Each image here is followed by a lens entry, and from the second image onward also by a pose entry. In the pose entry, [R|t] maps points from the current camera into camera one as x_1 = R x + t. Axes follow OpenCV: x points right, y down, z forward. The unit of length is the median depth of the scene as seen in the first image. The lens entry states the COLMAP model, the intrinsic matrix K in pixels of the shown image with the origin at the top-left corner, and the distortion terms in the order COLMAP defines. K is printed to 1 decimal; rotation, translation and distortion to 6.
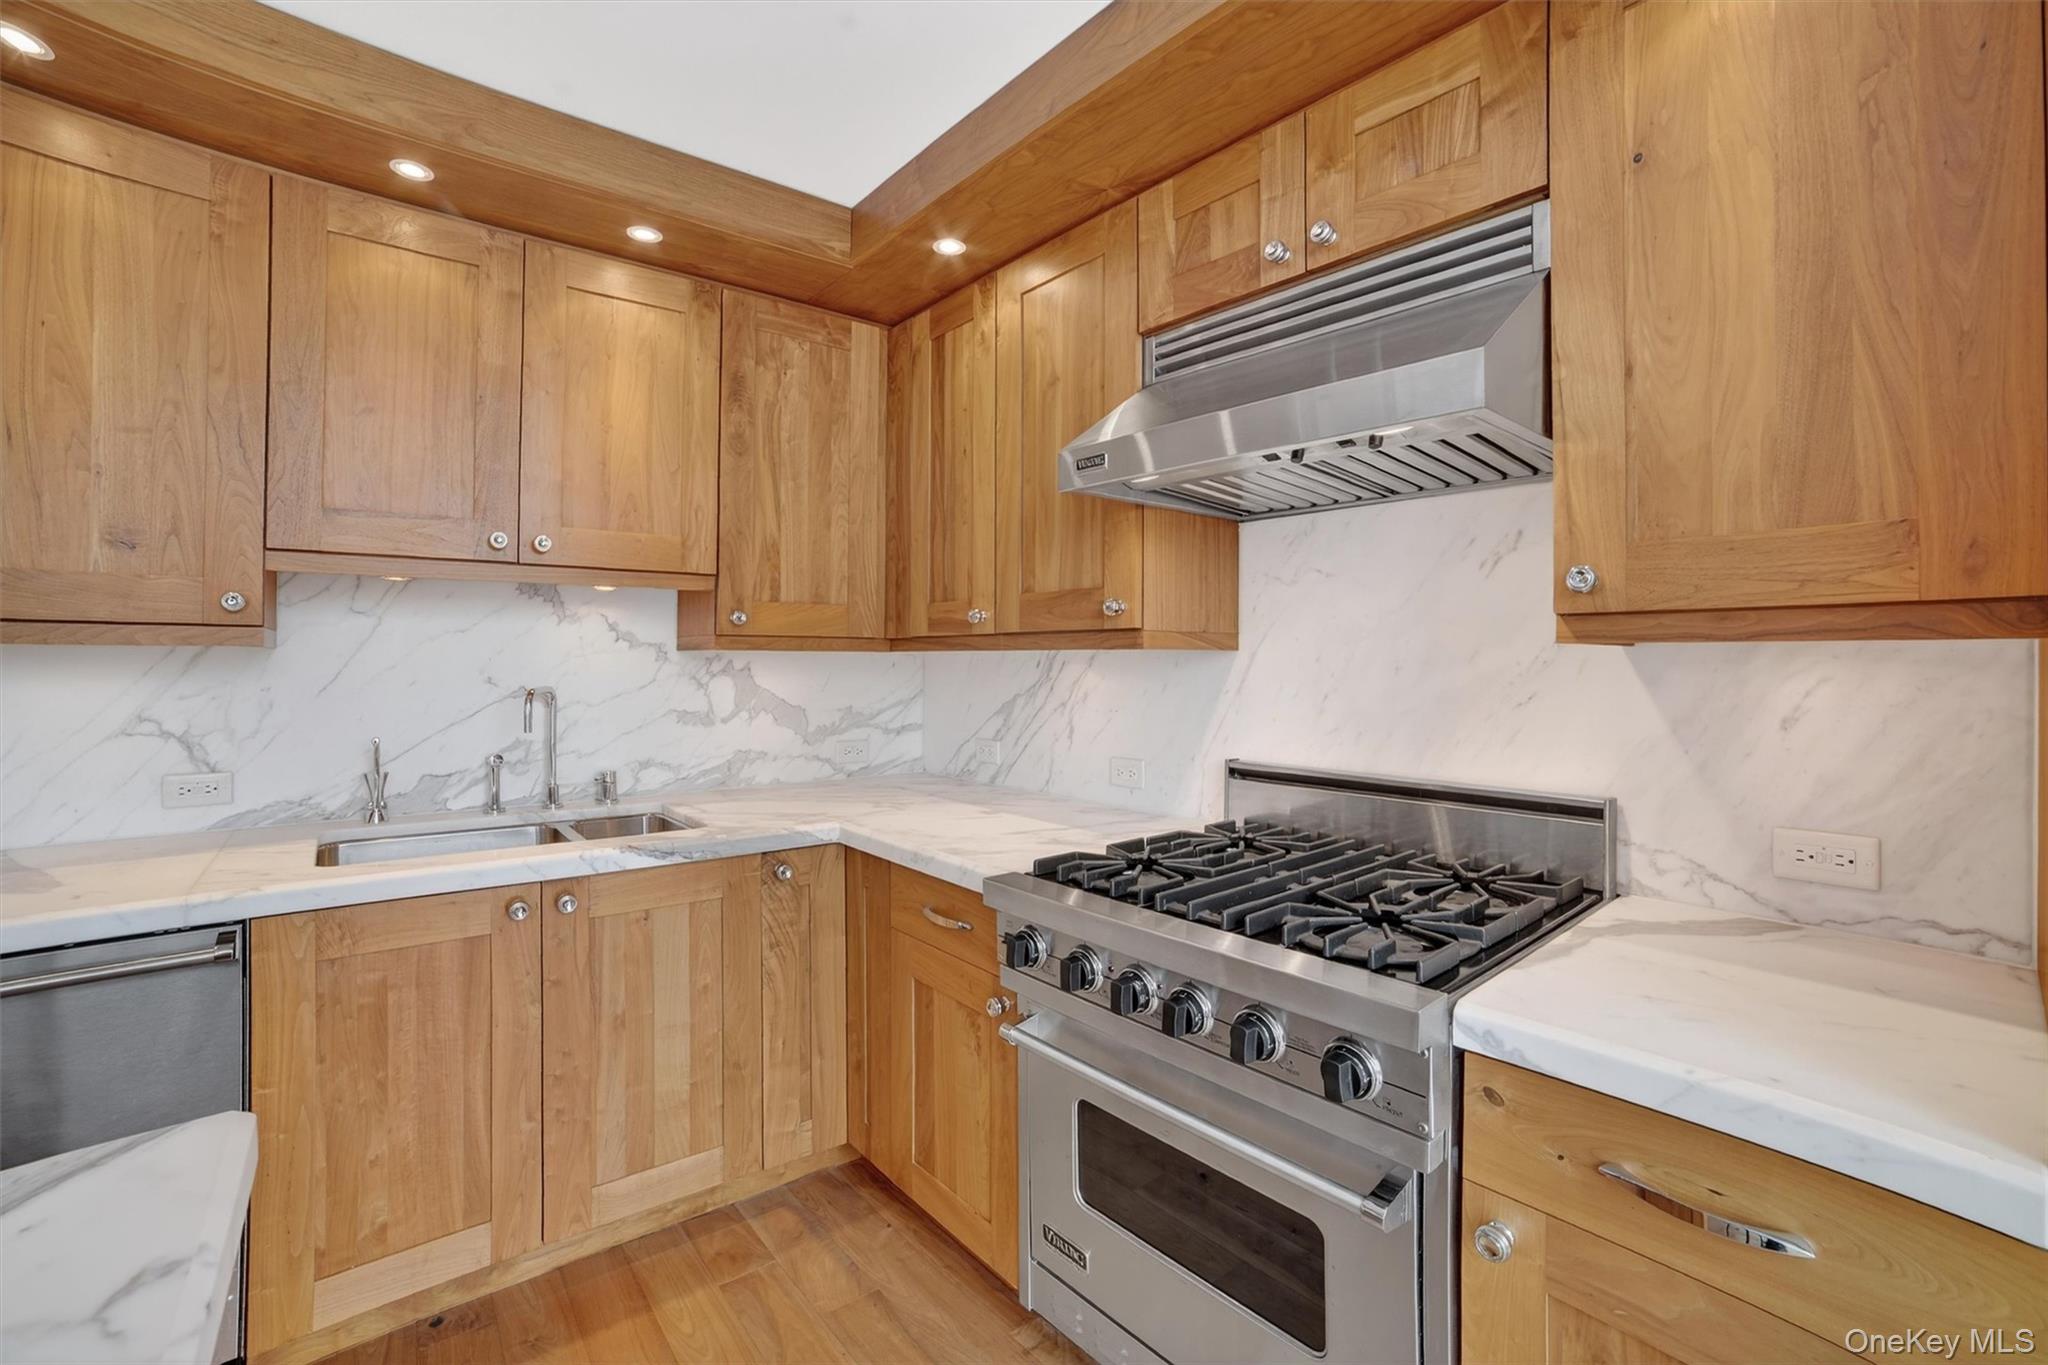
lens RADIAL K [[873.6, 0, 1047.8], [0, 873.6, 658.4], [0, 0, 1]] dist [-0.035453, 0.000329]
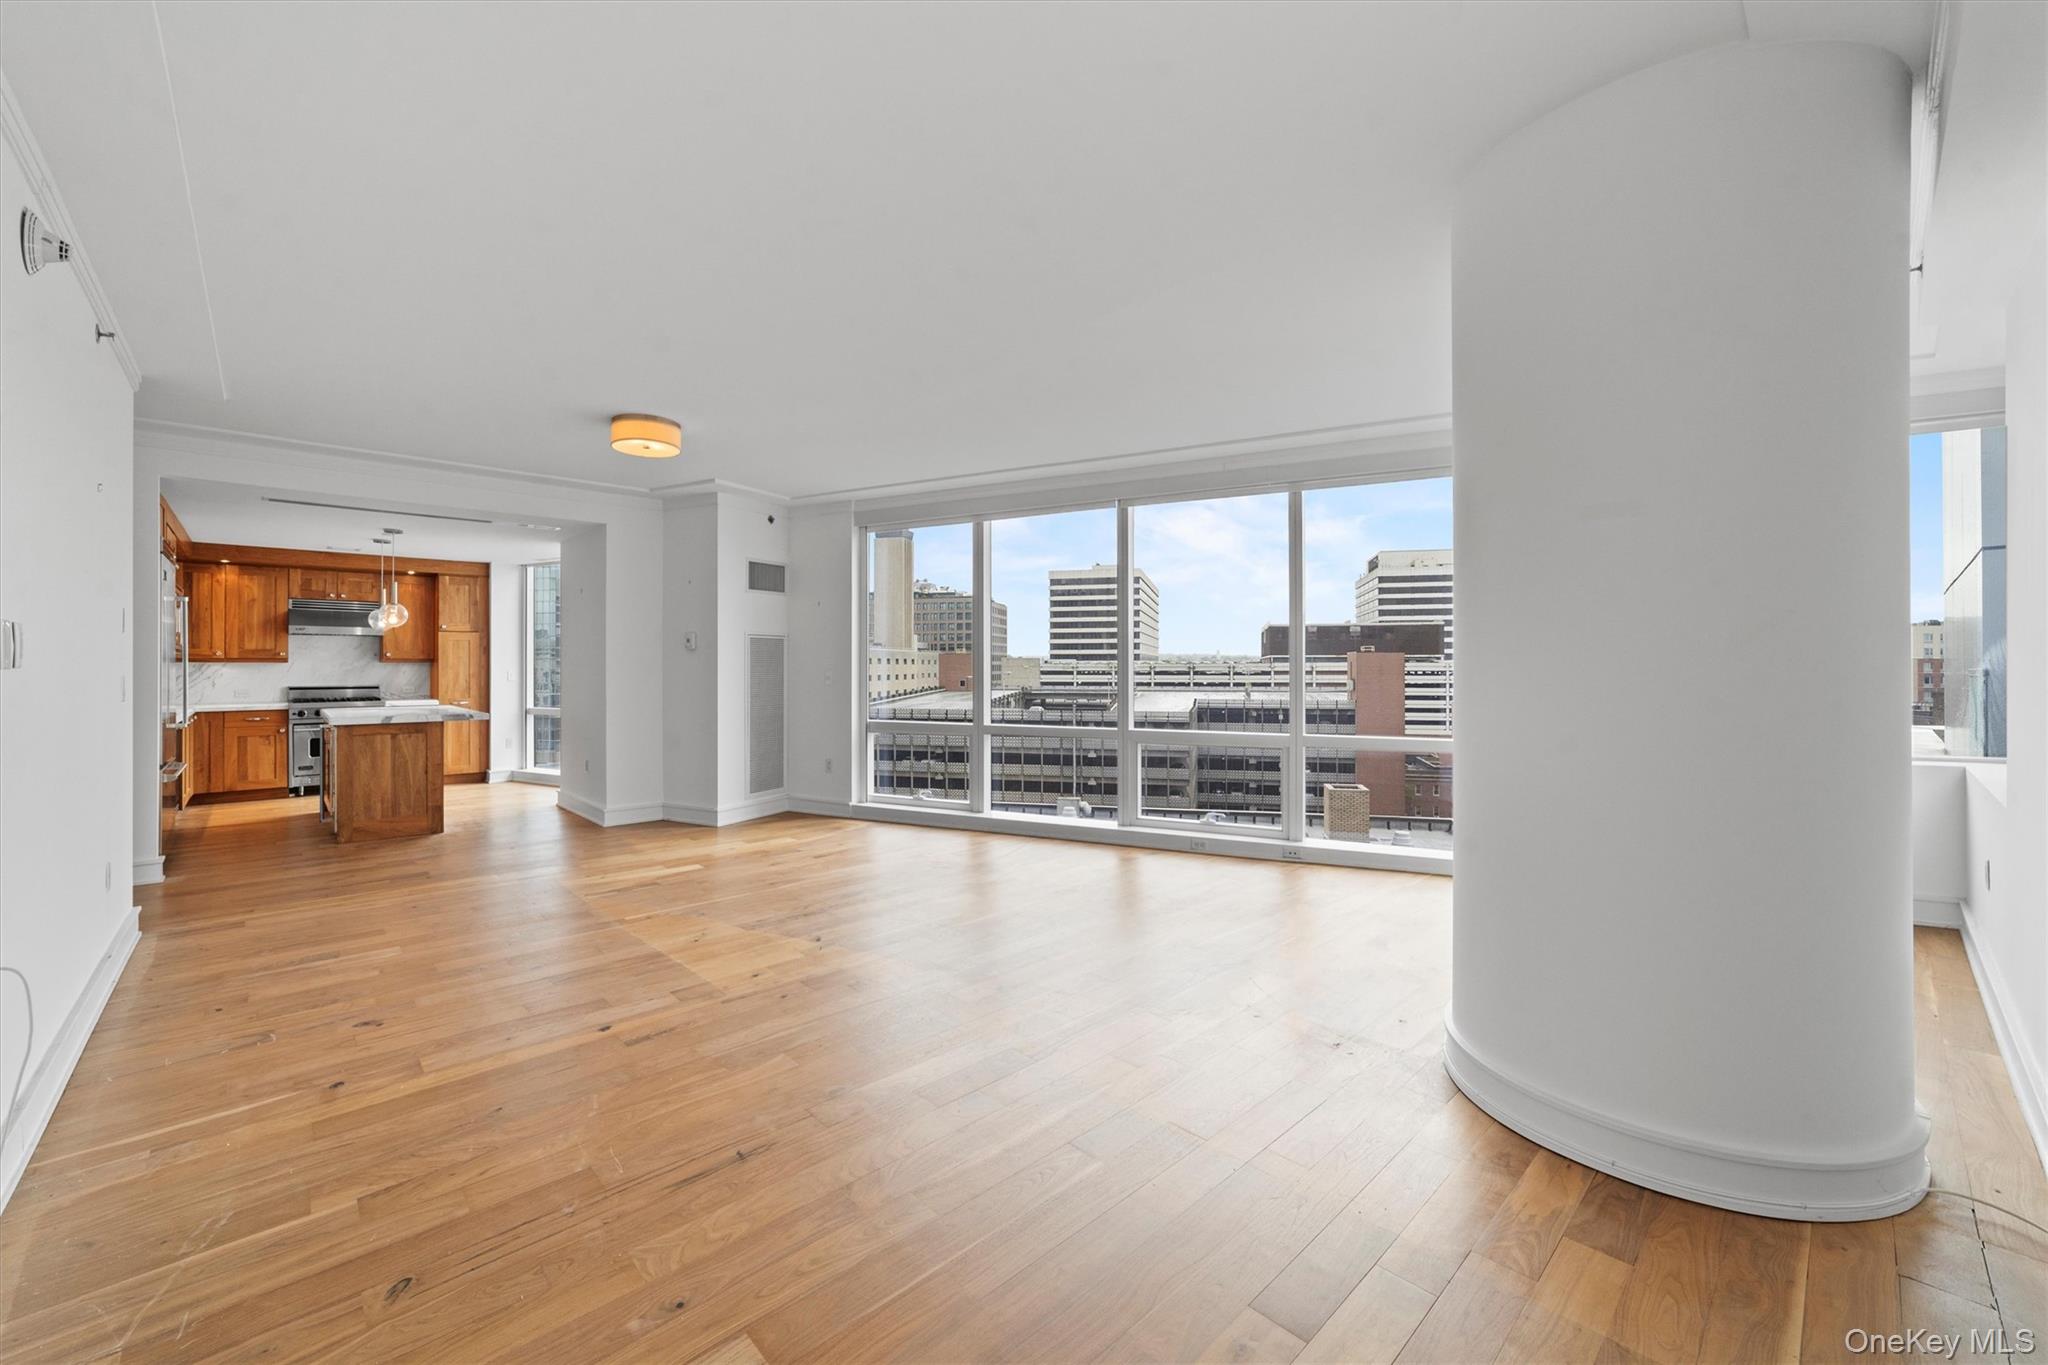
lens RADIAL K [[820.8, 0, 954.2], [0, 820.8, 662.6], [0, 0, 1]] dist [0.025537, -0.000131]
pose [[-0.044984, 0.002246, 0.998985, -4.229454], [-0.002617, 0.999994, -0.002366, -0.008589], [-0.998984, -0.002720, -0.044978, -2.256923]]
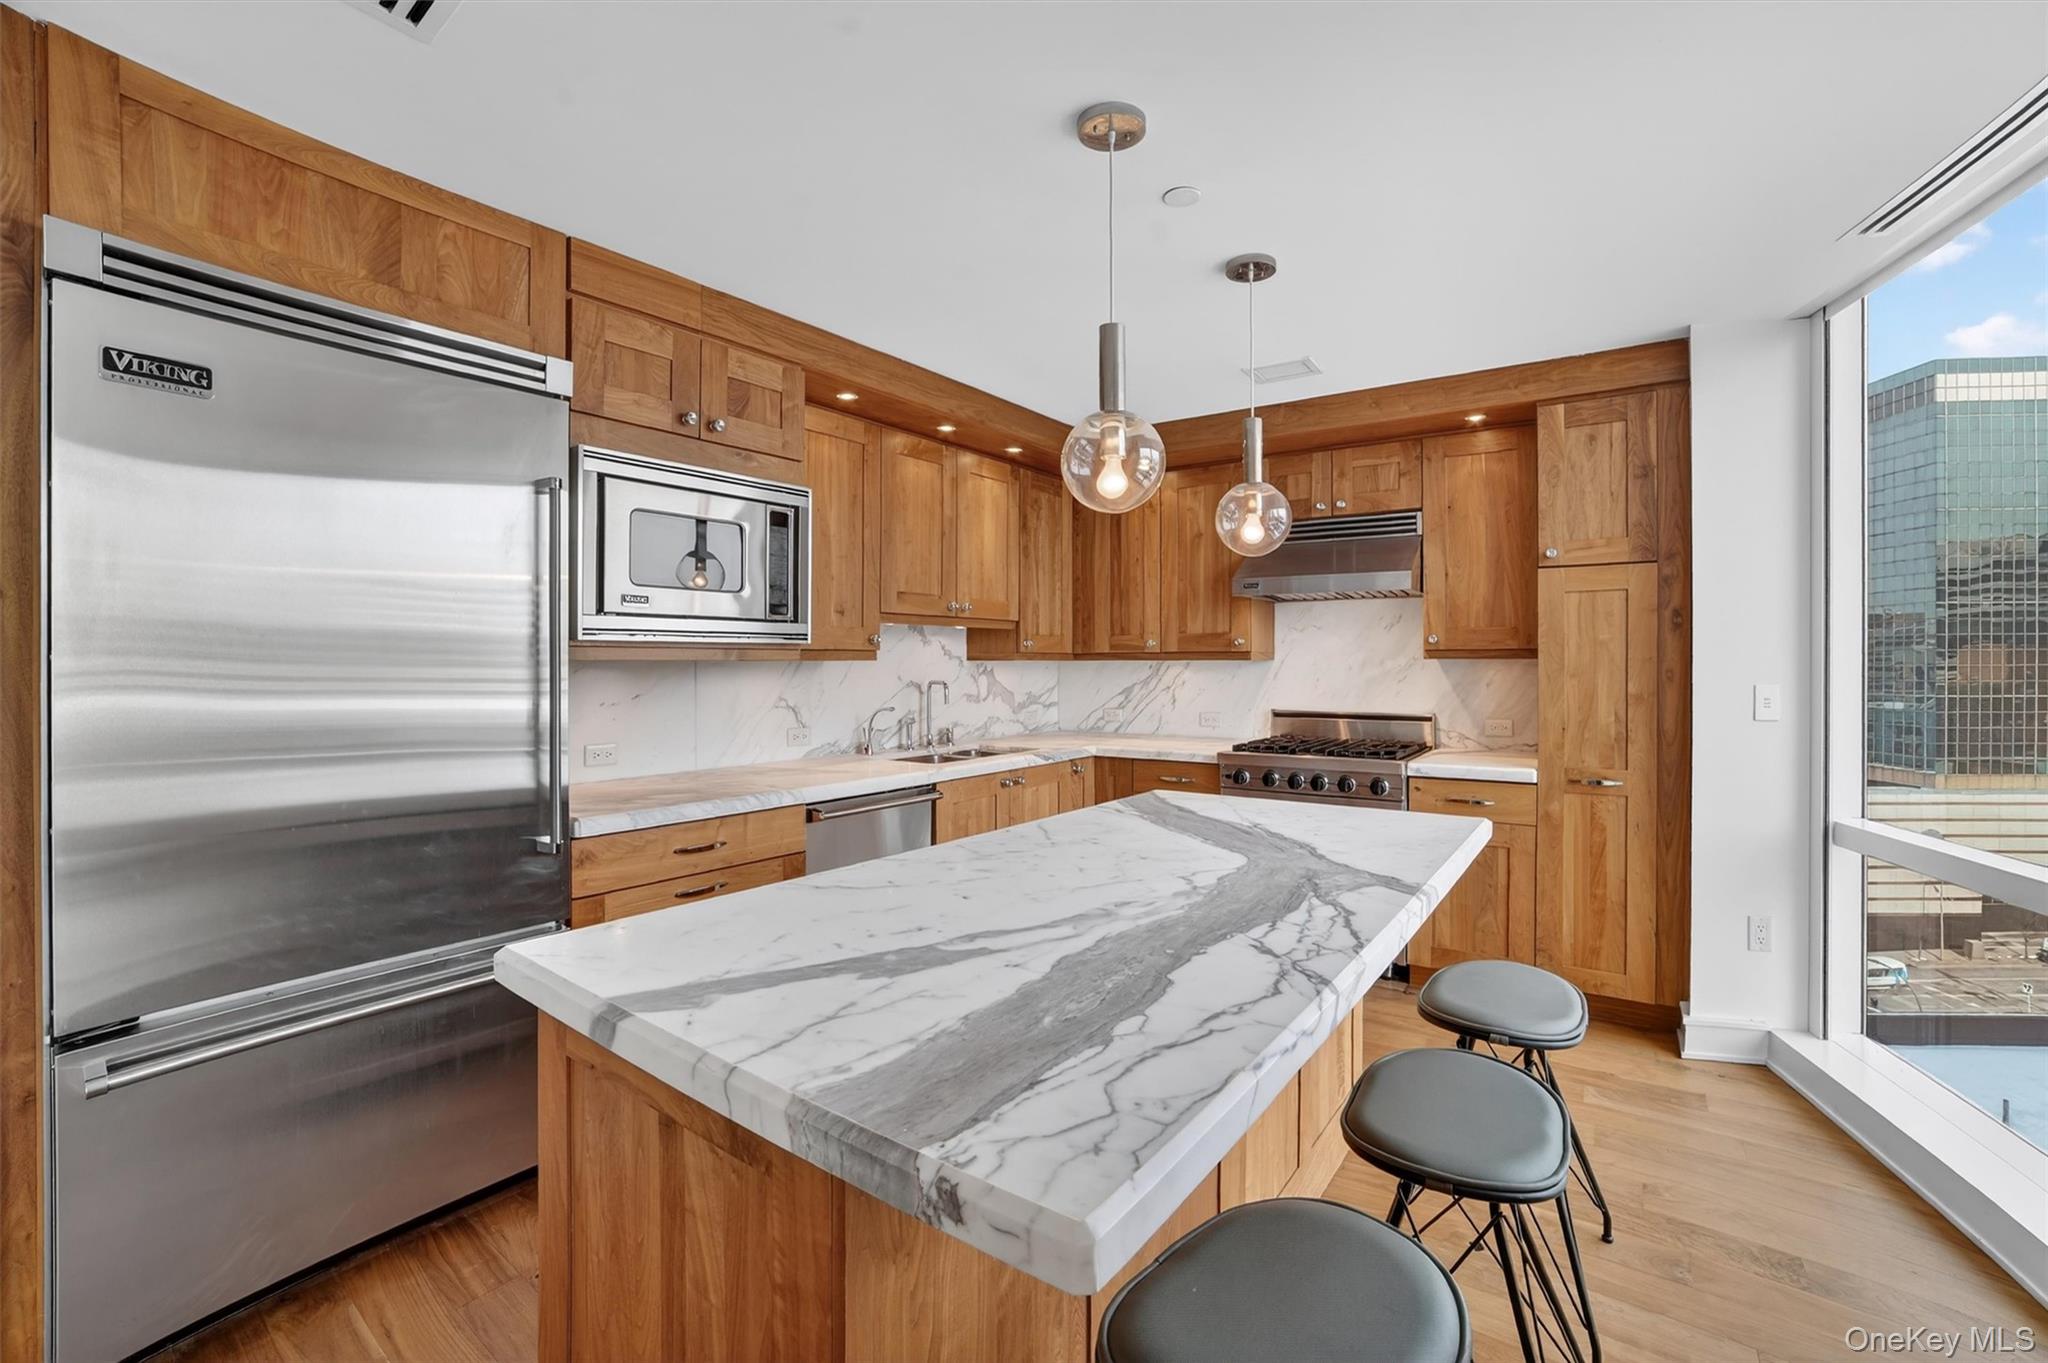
lens RADIAL K [[858.3, 0, 1091.6], [0, 858.3, 663.0], [0, 0, 1]] dist [-0.029323, 0.000506]
pose [[0.944792, -0.003917, 0.327647, -0.922505], [0.002211, 0.999982, 0.005579, -0.015784], [-0.327663, -0.004546, 0.944784, -0.899678]]
